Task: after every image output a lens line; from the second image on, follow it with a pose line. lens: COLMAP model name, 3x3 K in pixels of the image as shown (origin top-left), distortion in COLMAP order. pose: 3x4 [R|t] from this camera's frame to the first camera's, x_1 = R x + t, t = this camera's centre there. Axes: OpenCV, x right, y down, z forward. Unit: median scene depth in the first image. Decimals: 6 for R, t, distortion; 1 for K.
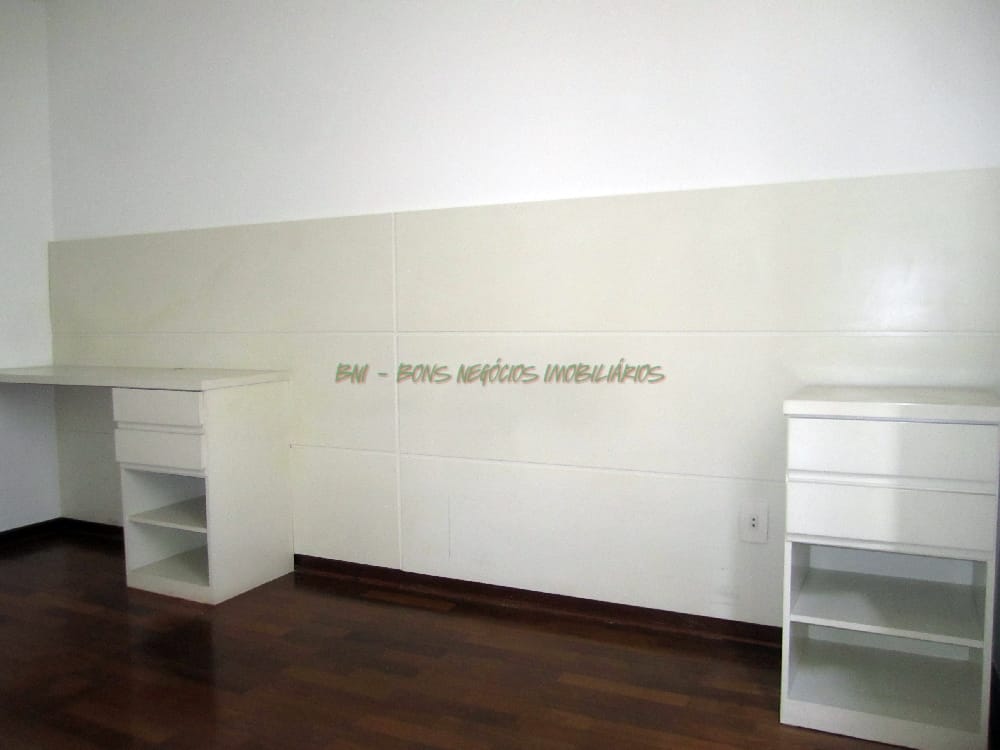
lens RADIAL K [[821.8, 0, 503.0], [0, 821.8, 375.2], [0, 0, 1]] dist [-0.063830, 0.015470]
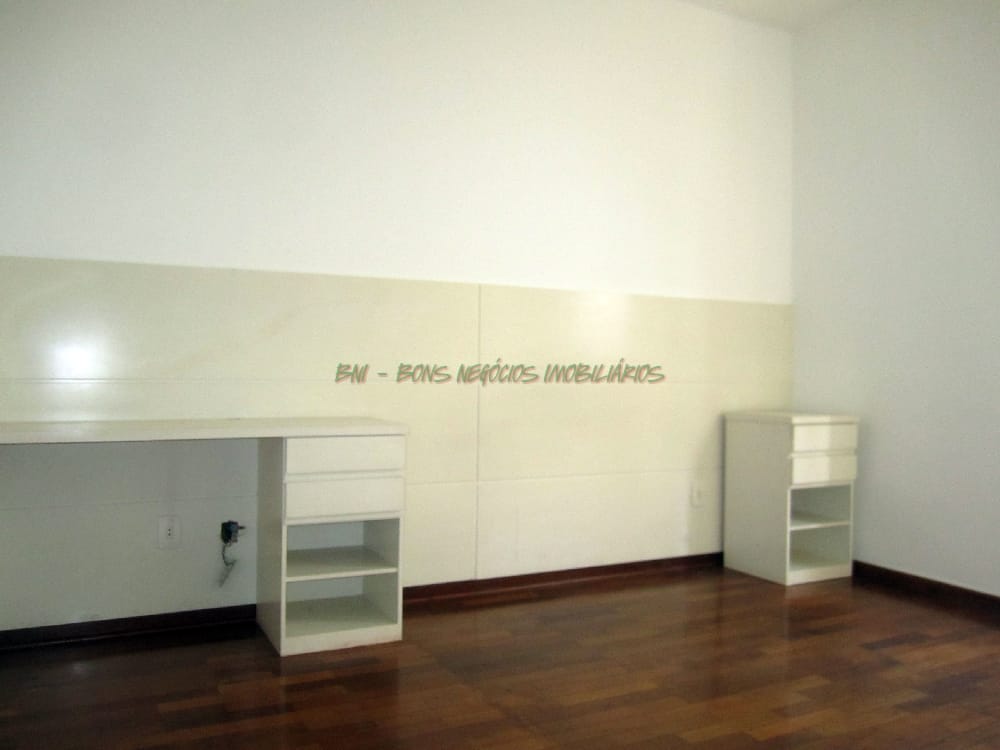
lens RADIAL K [[821.8, 0, 467.4], [0, 821.8, 394.6], [0, 0, 1]] dist [-0.063830, 0.015470]
pose [[0.608689, -0.006046, 0.793386, -1.089868], [0.036577, 0.999122, -0.020448, -0.008181], [-0.792565, 0.041466, 0.608376, 0.264883]]
